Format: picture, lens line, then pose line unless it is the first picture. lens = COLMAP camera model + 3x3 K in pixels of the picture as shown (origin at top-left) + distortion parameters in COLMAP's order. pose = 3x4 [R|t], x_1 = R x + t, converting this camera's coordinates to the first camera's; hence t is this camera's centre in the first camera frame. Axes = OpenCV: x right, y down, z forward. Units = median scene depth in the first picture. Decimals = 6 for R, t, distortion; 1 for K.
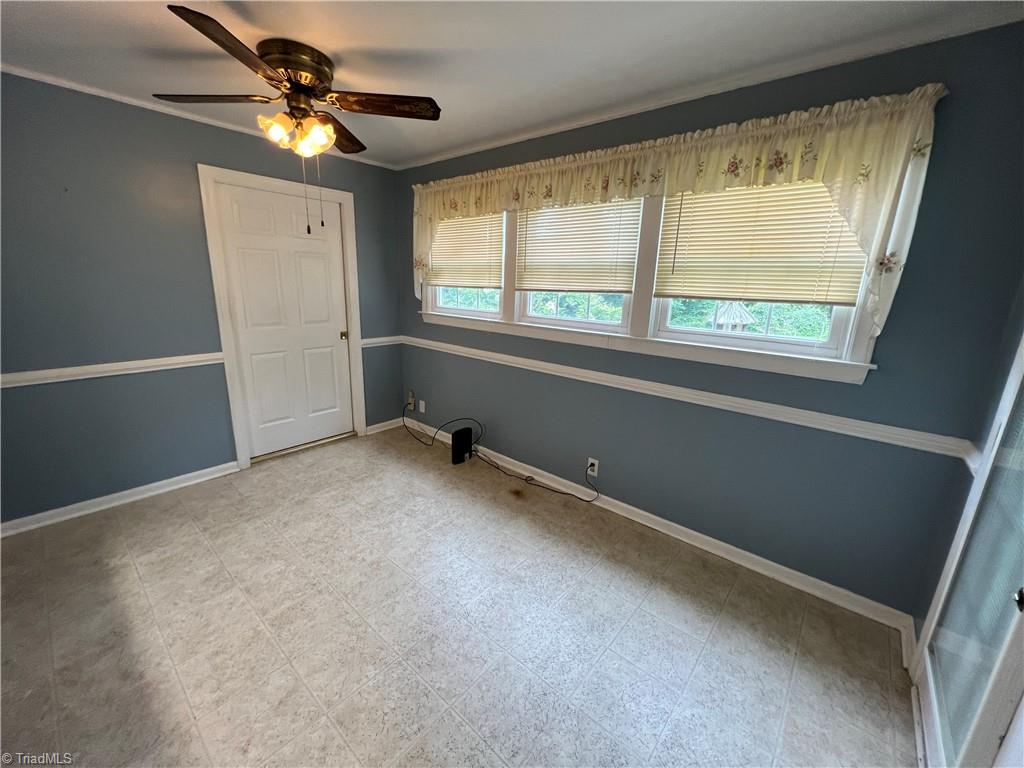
lens RADIAL K [[408.6, 0, 509.8], [0, 408.6, 382.4], [0, 0, 1]] dist [-0.000028, 0.000123]
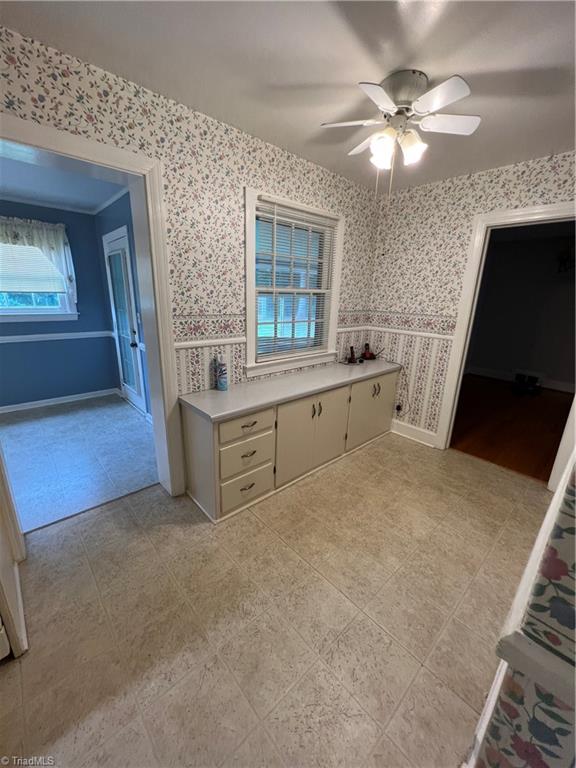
lens RADIAL K [[306.4, 0, 287.5], [0, 306.4, 383.0], [0, 0, 1]] dist [-0.000028, 0.000123]
pose [[0.136928, -0.306910, 0.941837, -1.286134], [0.221307, 0.936239, 0.272911, 0.180010], [-0.965543, 0.171066, 0.196118, -0.911225]]
